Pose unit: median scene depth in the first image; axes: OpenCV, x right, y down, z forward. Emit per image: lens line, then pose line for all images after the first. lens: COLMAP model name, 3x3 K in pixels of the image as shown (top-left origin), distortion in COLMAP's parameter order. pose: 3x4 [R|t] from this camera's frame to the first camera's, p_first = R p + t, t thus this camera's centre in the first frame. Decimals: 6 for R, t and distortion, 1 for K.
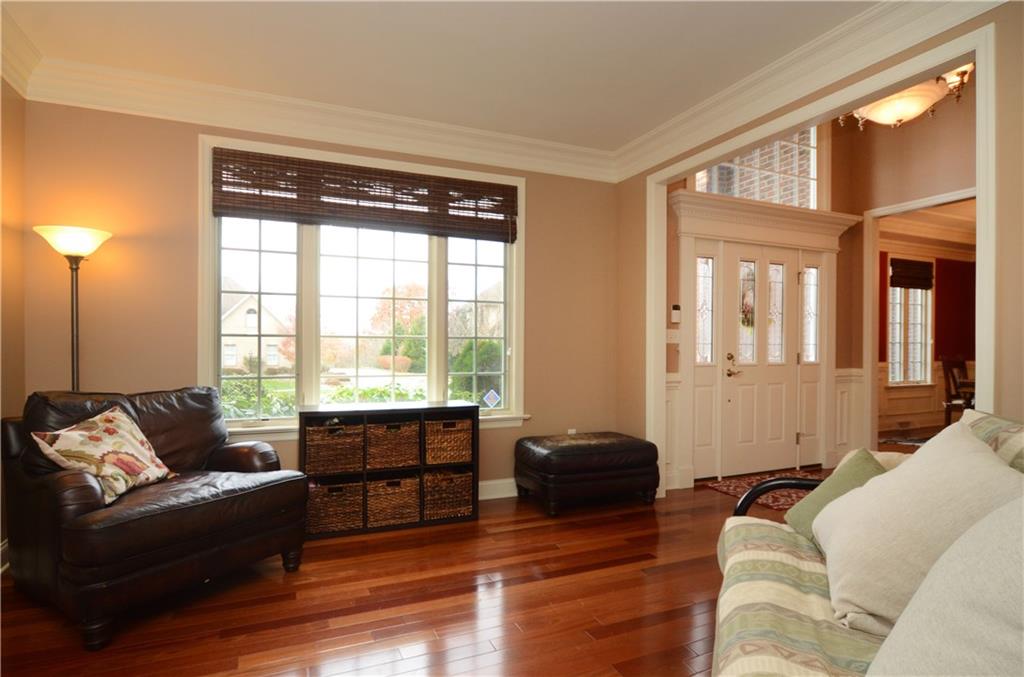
lens RADIAL K [[551.5, 0, 515.2], [0, 551.5, 342.2], [0, 0, 1]] dist [-0.016459, 0.001880]
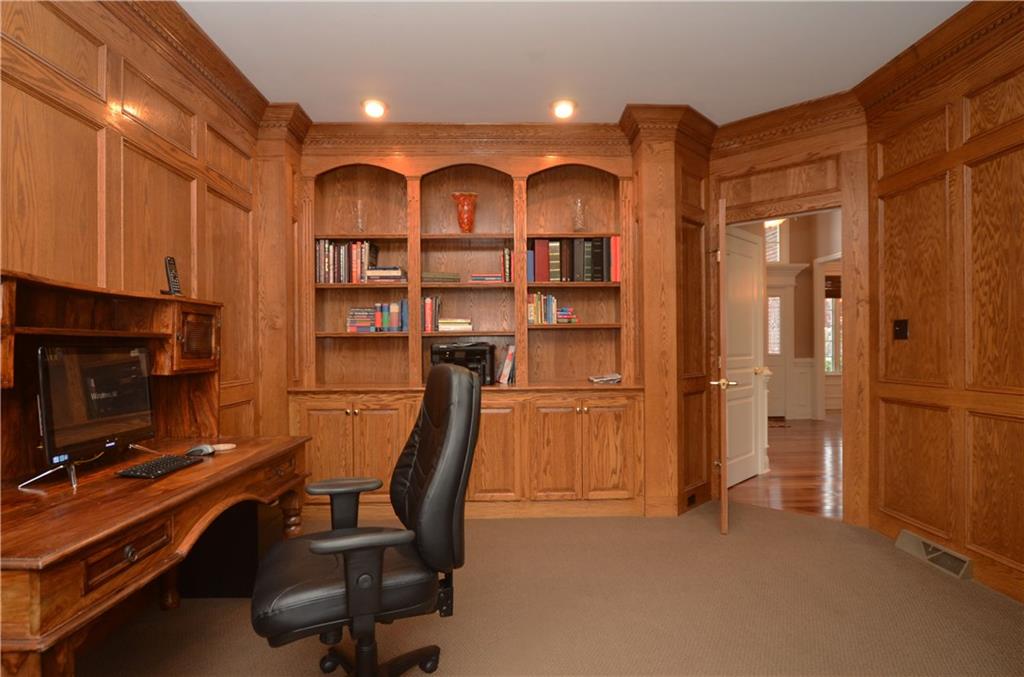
lens RADIAL K [[551.5, 0, 511.5], [0, 551.5, 341.7], [0, 0, 1]] dist [-0.016459, 0.001880]
pose [[0.919079, -0.005307, -0.394037, 0.455861], [0.003811, 0.999982, -0.004579, 0.003709], [0.394054, 0.002707, 0.919083, -0.828668]]
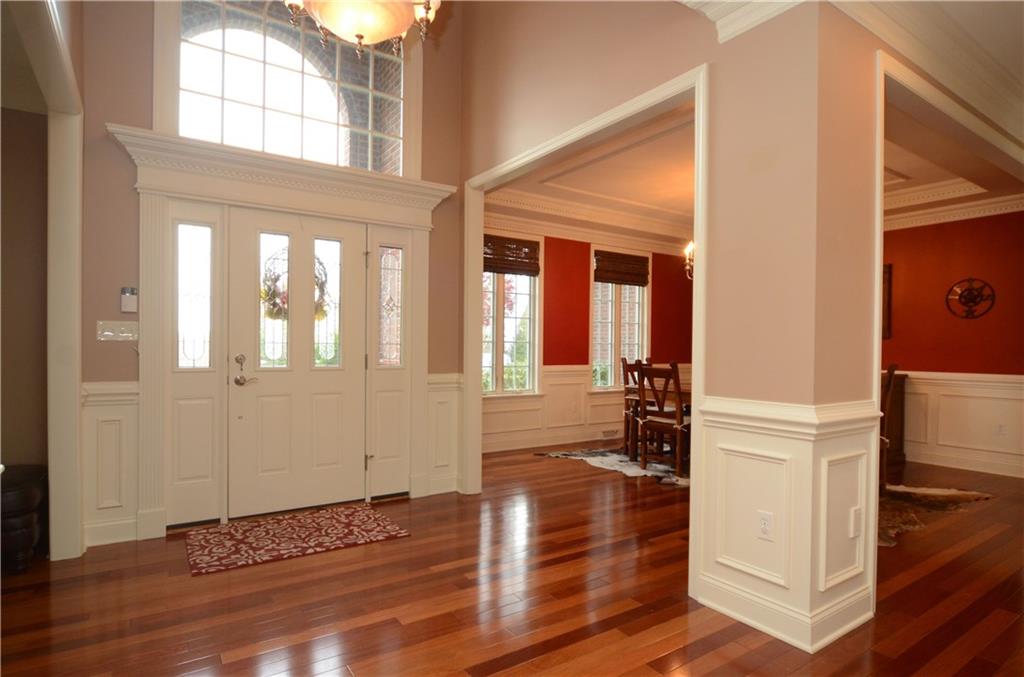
lens RADIAL K [[551.5, 0, 506.2], [0, 551.5, 345.6], [0, 0, 1]] dist [-0.016459, 0.001880]
pose [[0.987535, 0.003700, 0.157357, 0.570564], [-0.003878, 0.999992, 0.000821, 0.005415], [-0.157353, -0.001421, 0.987541, 0.180182]]
